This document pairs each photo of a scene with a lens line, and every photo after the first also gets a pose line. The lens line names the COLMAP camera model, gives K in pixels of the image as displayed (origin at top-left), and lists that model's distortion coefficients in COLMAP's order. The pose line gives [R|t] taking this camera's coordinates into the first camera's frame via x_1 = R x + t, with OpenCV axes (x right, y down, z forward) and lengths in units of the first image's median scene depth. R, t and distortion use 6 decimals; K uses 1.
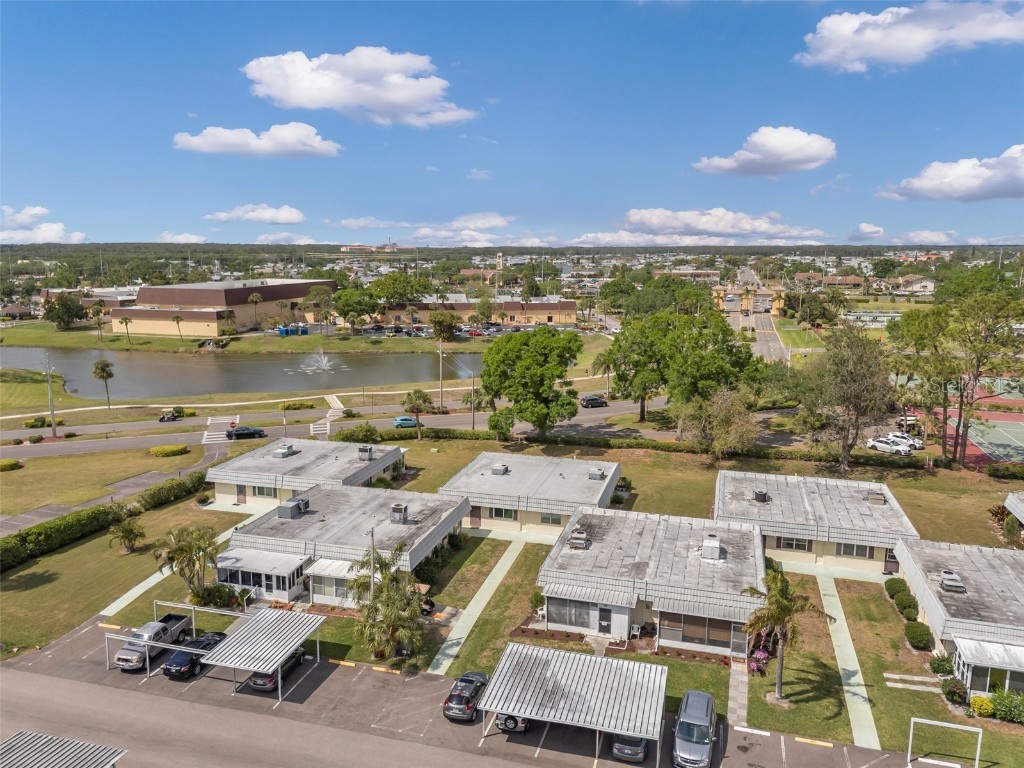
lens RADIAL K [[767.8, 0, 490.6], [0, 767.8, 380.9], [0, 0, 1]] dist [0.070905, -0.059267]
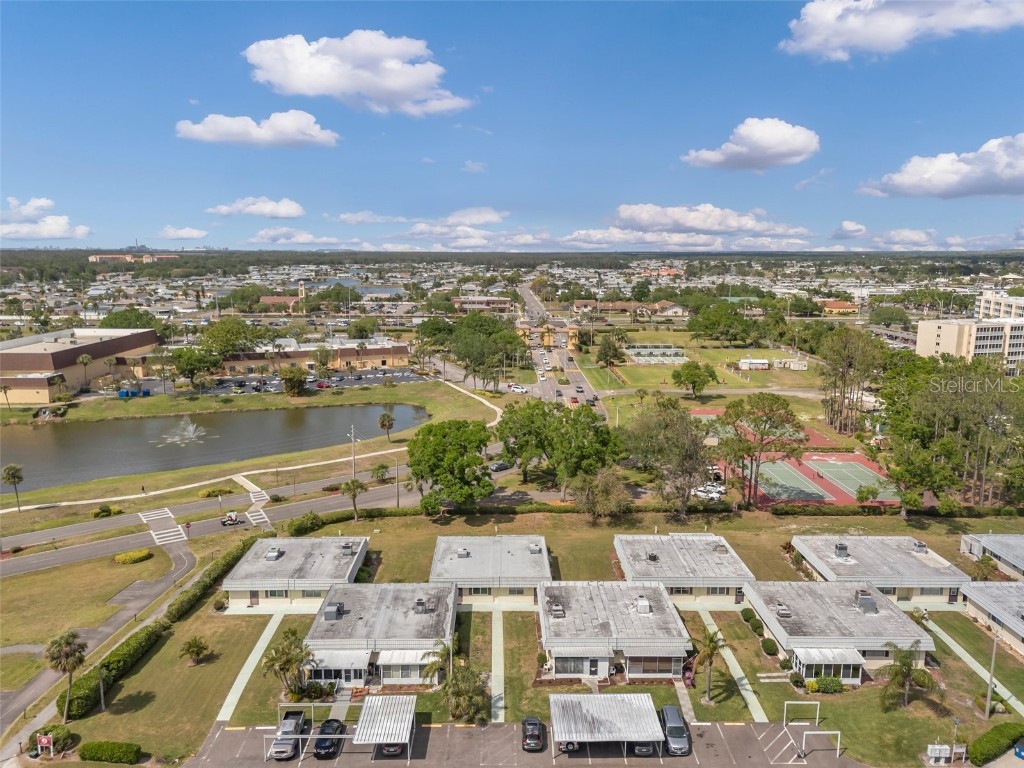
lens RADIAL K [[766.8, 0, 496.1], [0, 766.8, 385.5], [0, 0, 1]] dist [0.061298, -0.047376]
pose [[0.955944, -0.051774, 0.288947, -0.370494], [0.051318, 0.998640, 0.009160, -0.222333], [-0.289028, 0.006072, 0.957301, -0.337042]]
